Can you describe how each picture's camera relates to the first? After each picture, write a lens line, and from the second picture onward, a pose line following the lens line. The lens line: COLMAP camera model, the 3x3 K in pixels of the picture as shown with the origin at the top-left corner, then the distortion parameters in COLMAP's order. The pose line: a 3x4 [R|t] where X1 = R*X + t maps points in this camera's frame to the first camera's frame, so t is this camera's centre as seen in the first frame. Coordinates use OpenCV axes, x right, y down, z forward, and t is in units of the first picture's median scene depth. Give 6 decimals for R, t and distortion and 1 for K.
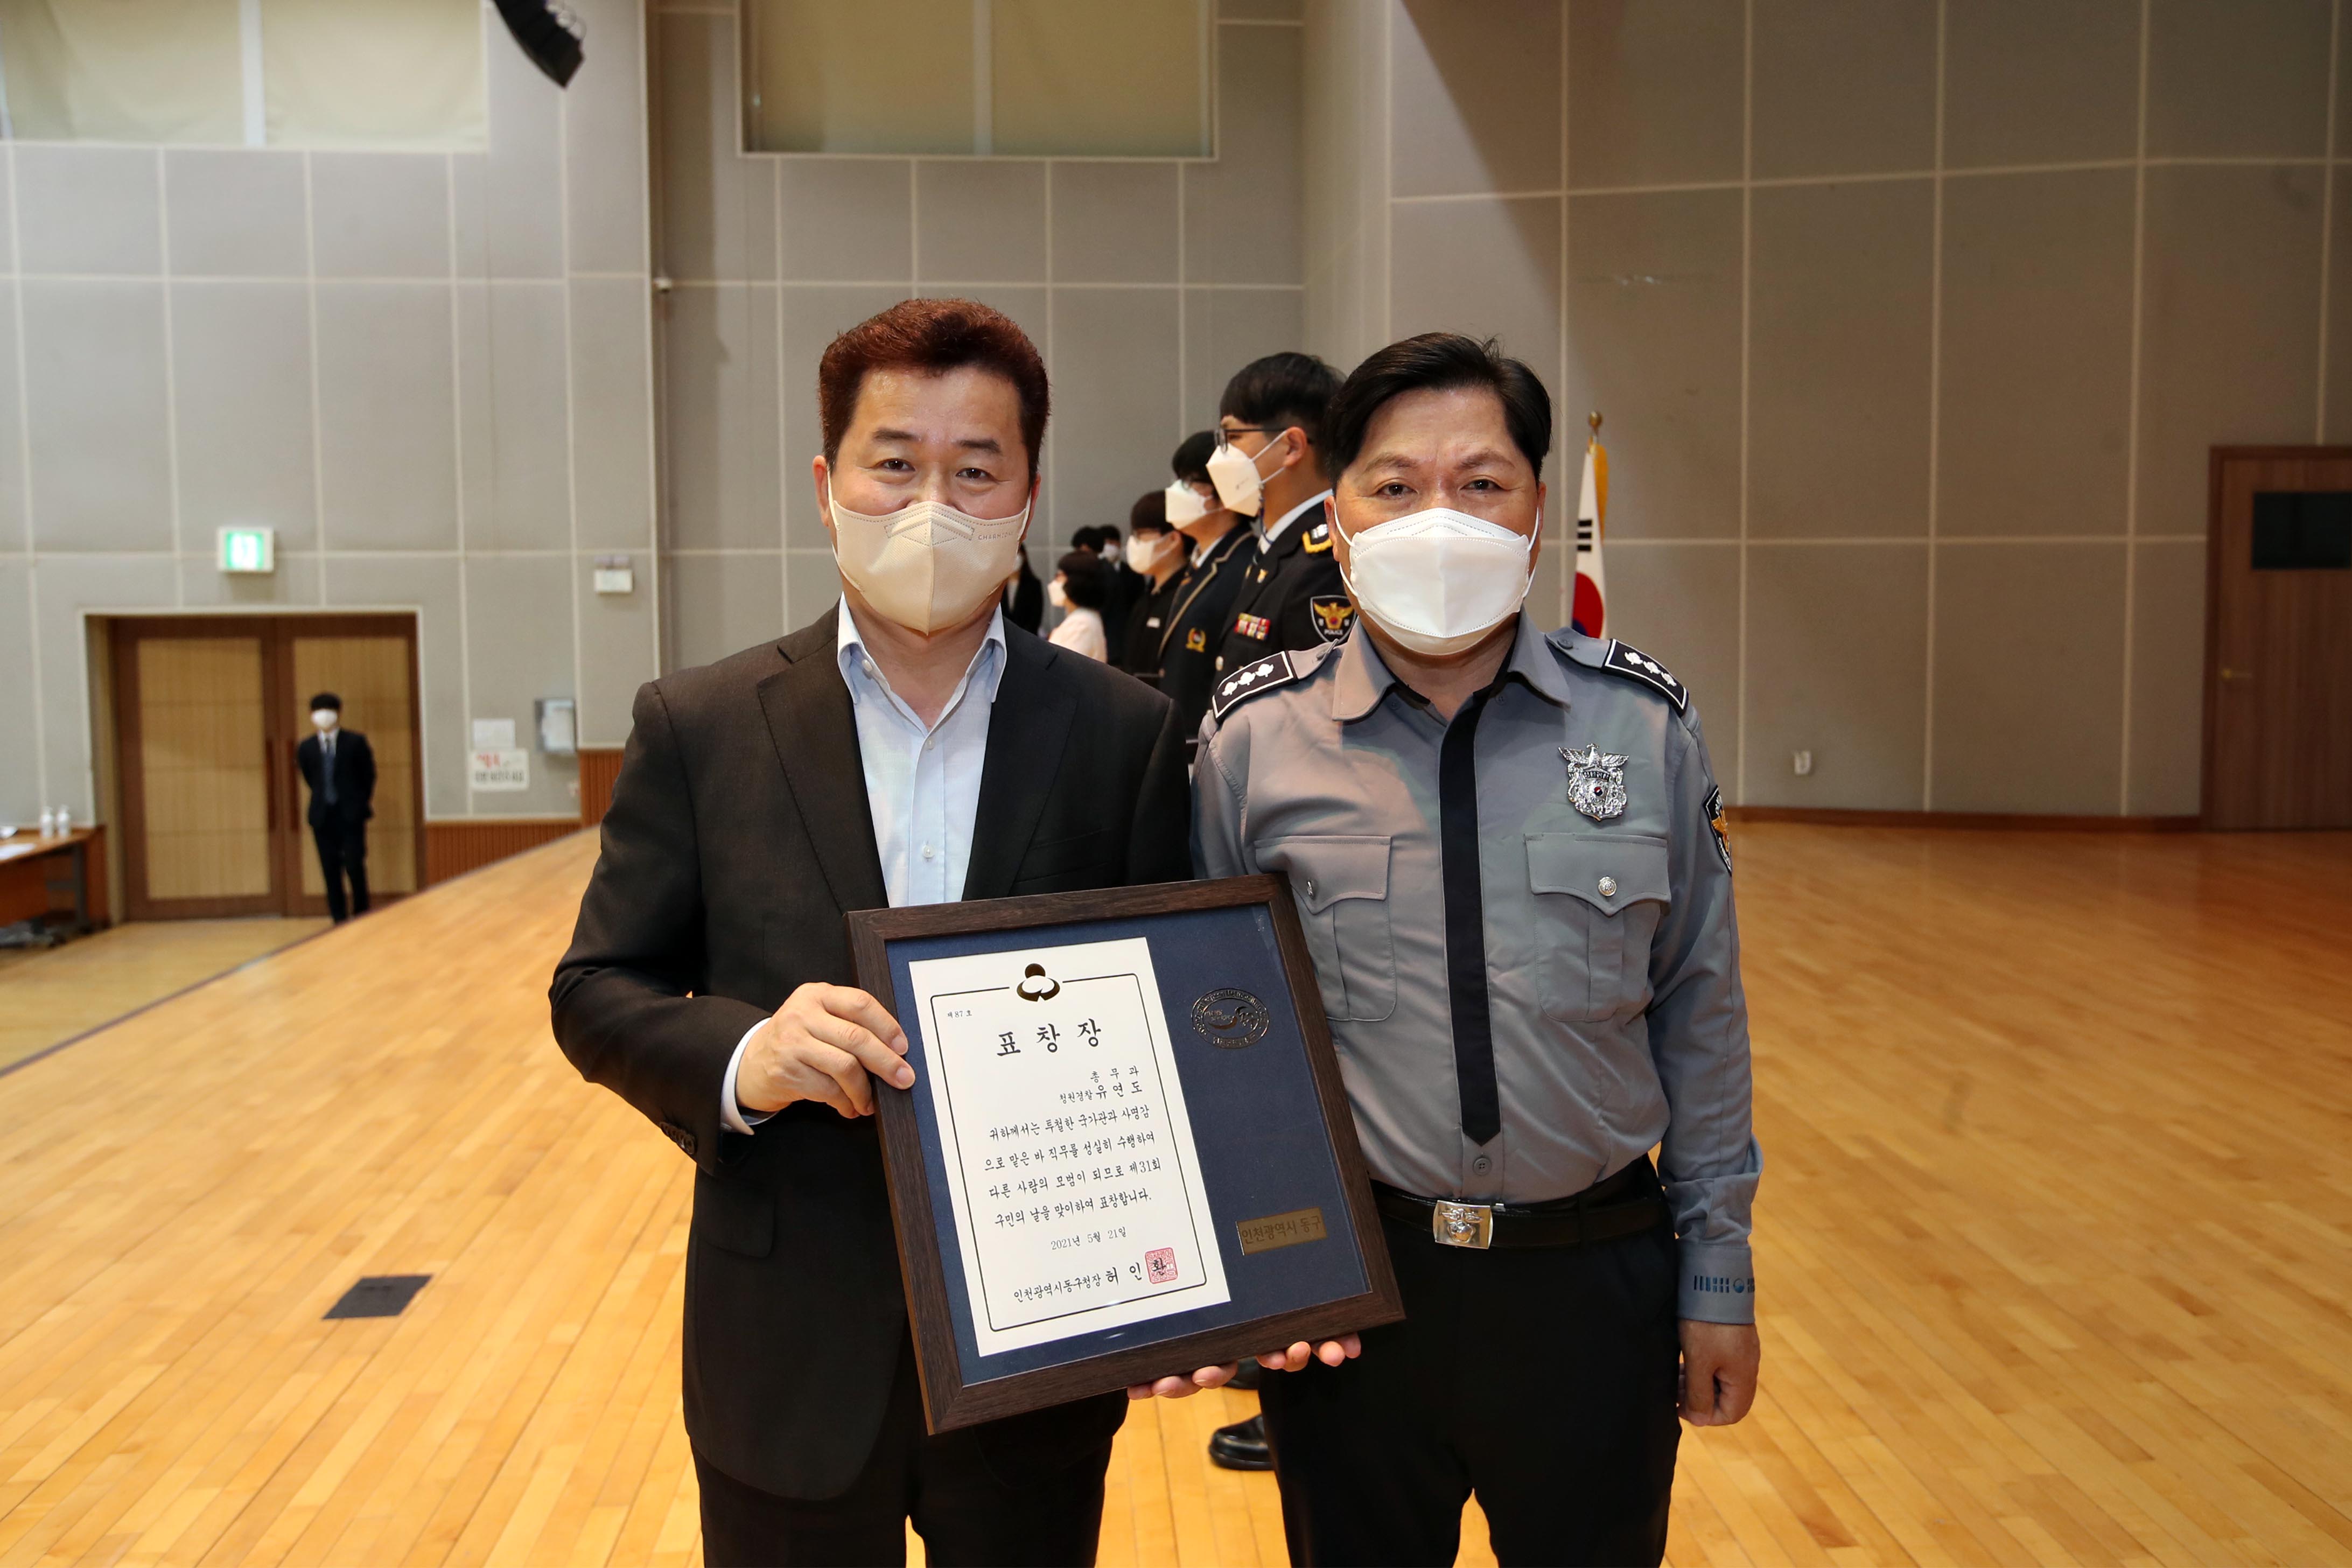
lens RADIAL K [[1801.7, 0, 1187.9], [0, 1801.7, 679.1], [0, 0, 1]] dist [-0.010712, 0.051280]
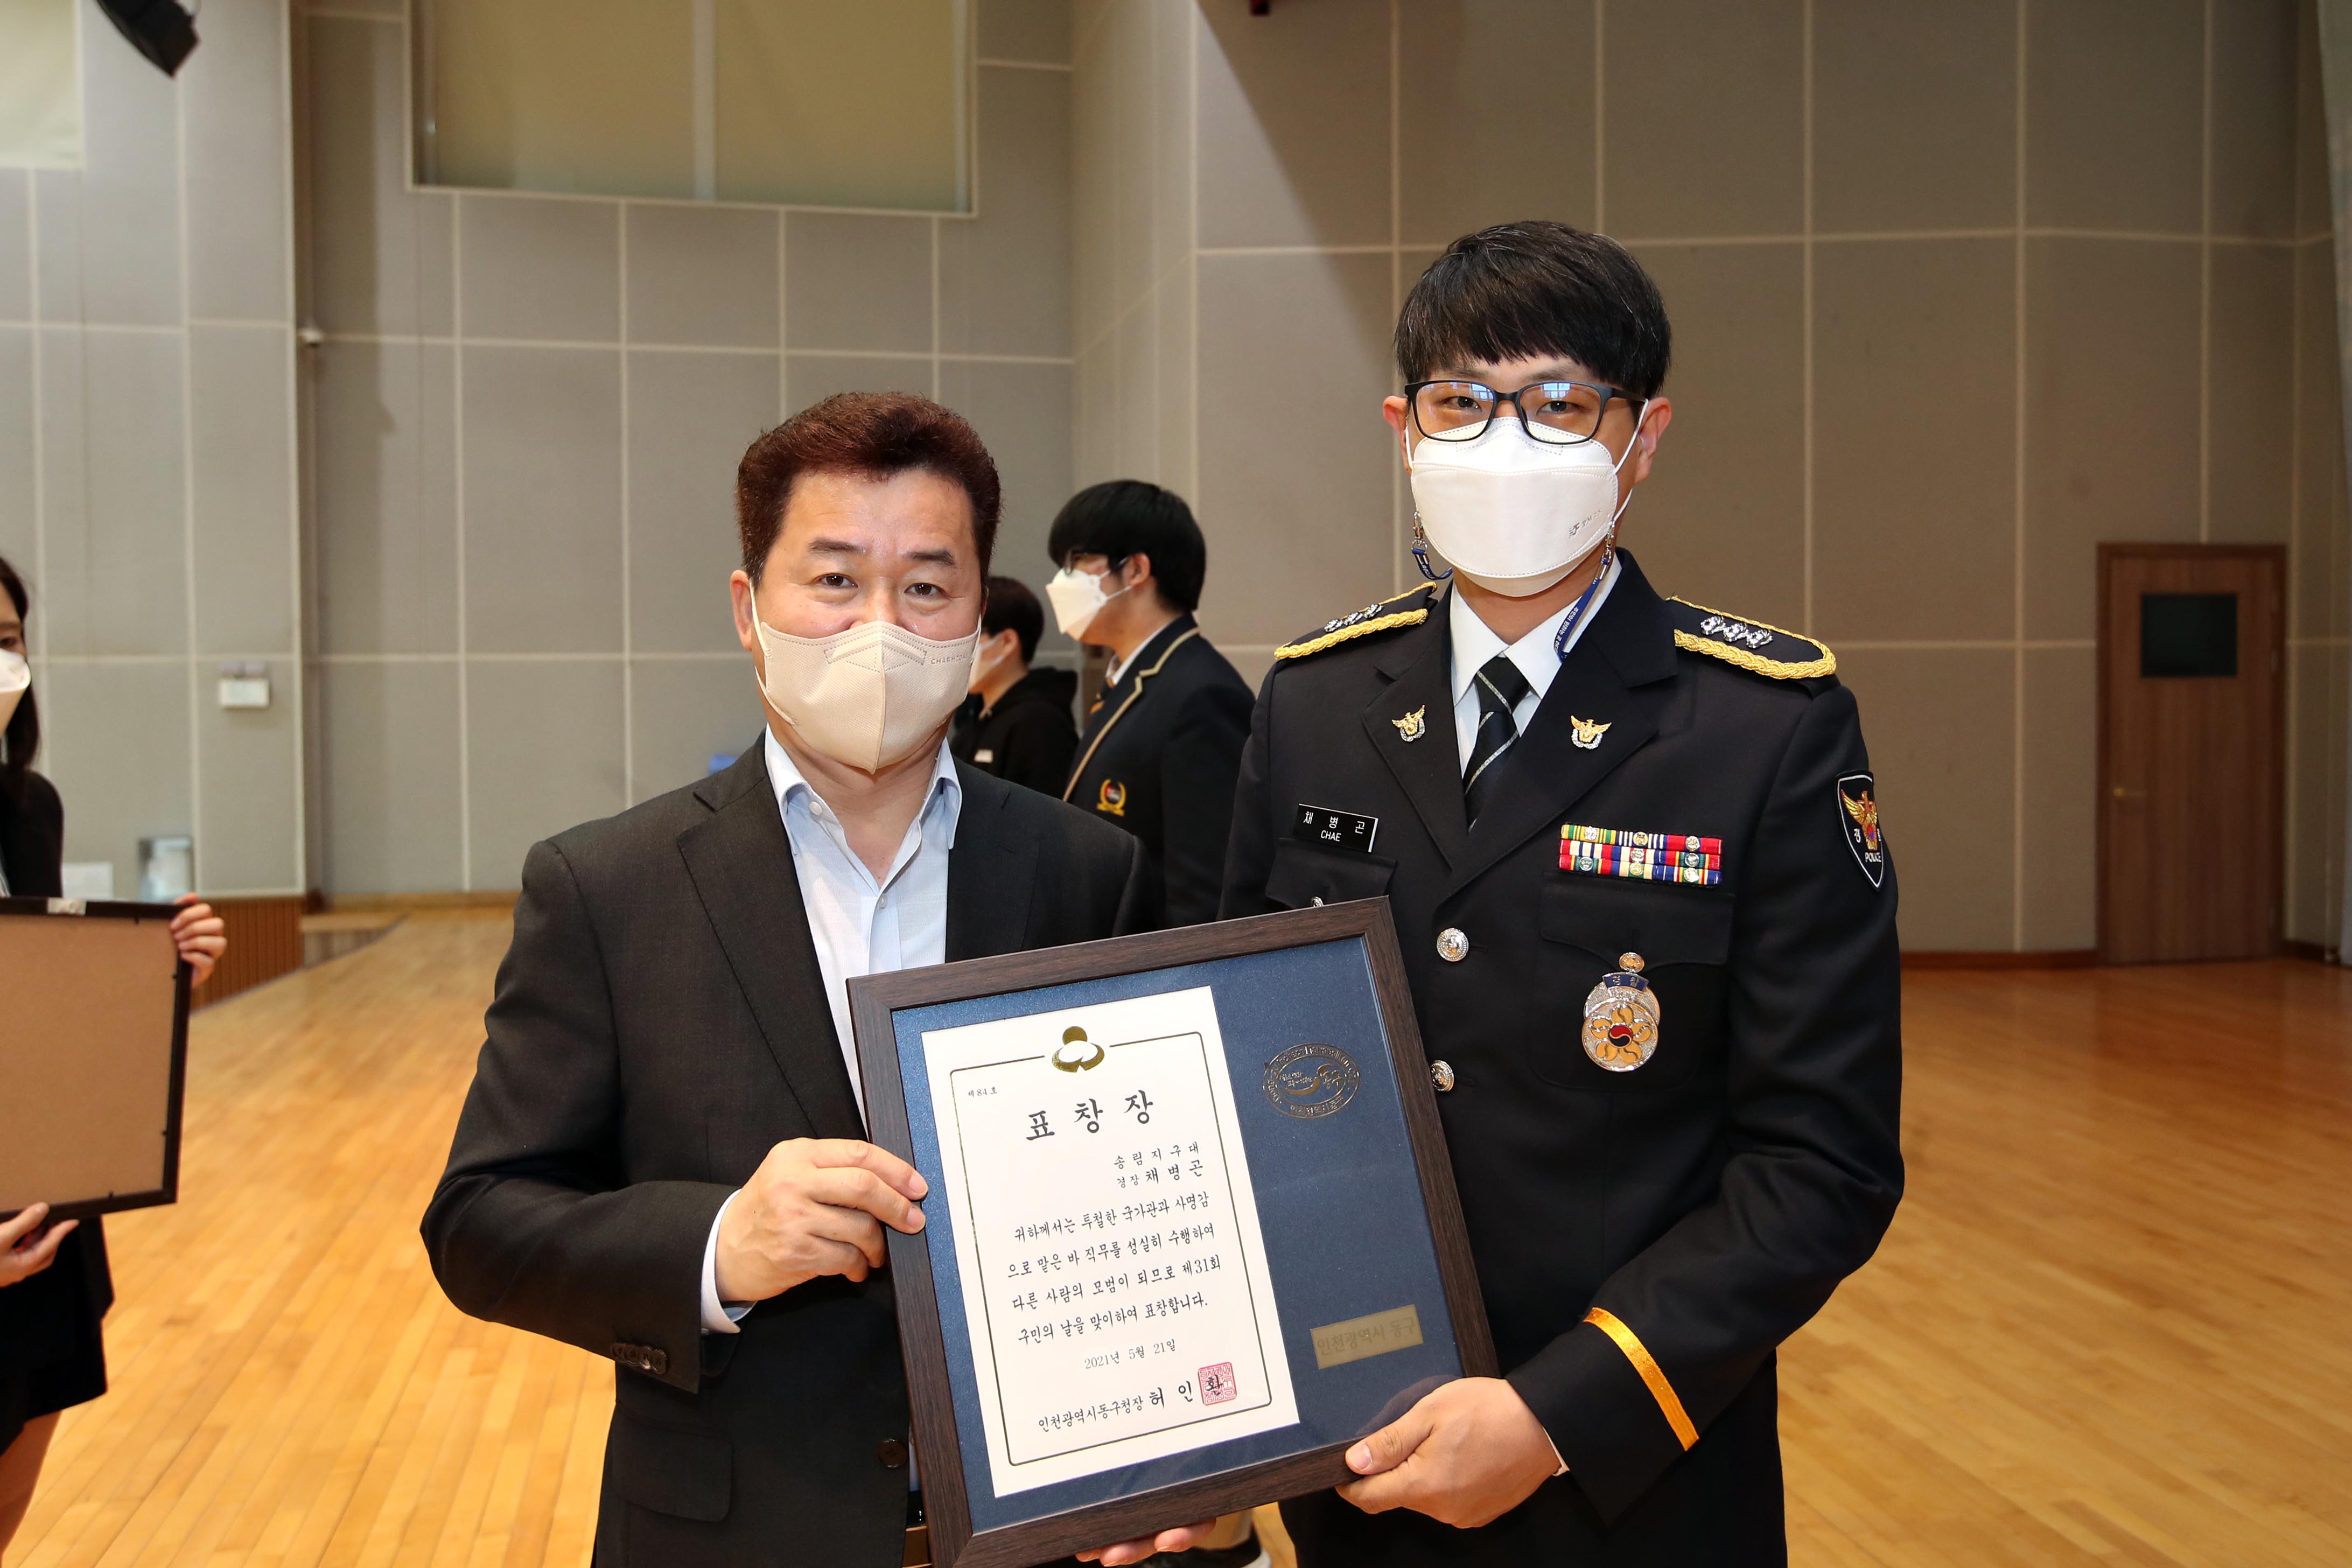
lens RADIAL K [[1837.2, 0, 1170.3], [0, 1837.2, 723.2], [0, 0, 1]] dist [-0.023057, 0.065595]
pose [[0.988998, -0.003345, 0.147889, -0.031218], [0.009210, 0.999197, -0.038990, -0.005353], [-0.147639, 0.039923, 0.988235, 0.139791]]
